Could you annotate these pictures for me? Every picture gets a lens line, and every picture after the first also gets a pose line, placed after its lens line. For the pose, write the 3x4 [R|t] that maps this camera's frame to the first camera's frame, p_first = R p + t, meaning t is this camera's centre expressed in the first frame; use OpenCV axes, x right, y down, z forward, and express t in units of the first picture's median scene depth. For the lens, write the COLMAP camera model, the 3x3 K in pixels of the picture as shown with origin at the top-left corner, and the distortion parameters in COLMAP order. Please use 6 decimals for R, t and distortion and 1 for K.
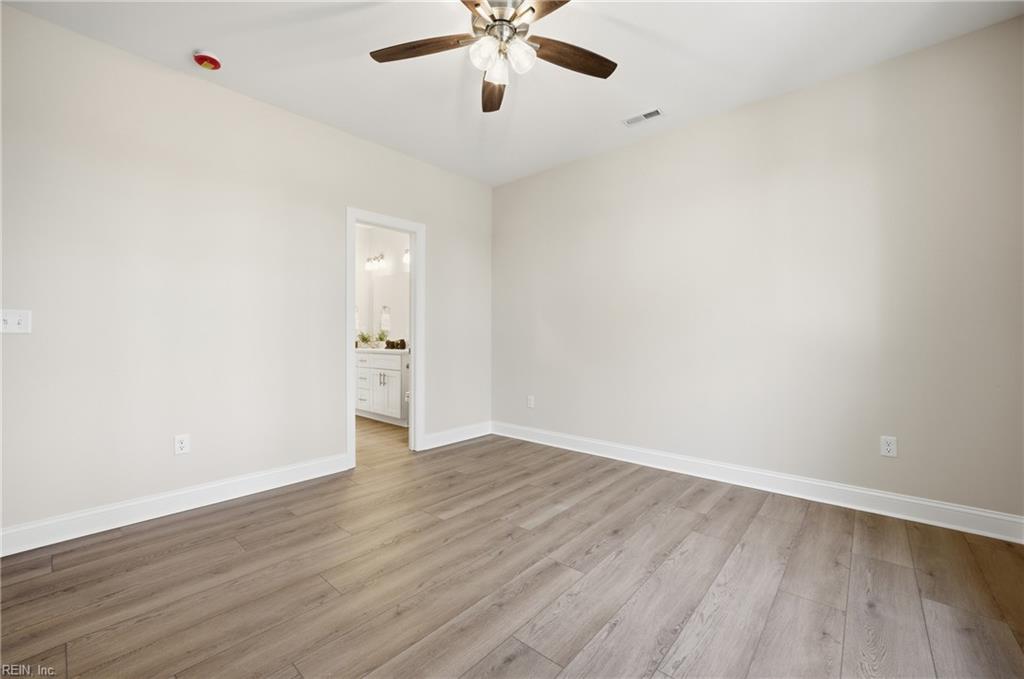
lens RADIAL K [[409.5, 0, 511.3], [0, 409.5, 334.0], [0, 0, 1]] dist [-0.001141, -0.000098]
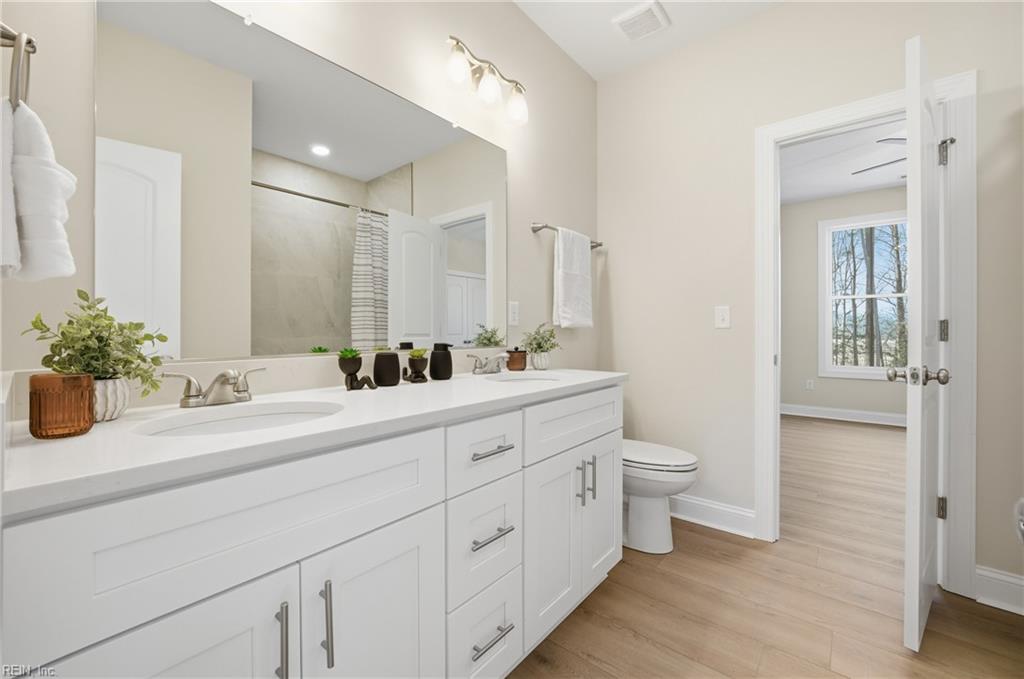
lens RADIAL K [[409.5, 0, 511.3], [0, 409.5, 334.0], [0, 0, 1]] dist [-0.001141, -0.000098]
pose [[-0.022160, -0.002167, 0.999752, -0.837309], [-0.003239, 0.999993, 0.002096, 0.009297], [-0.999749, -0.003192, -0.022167, 1.467895]]
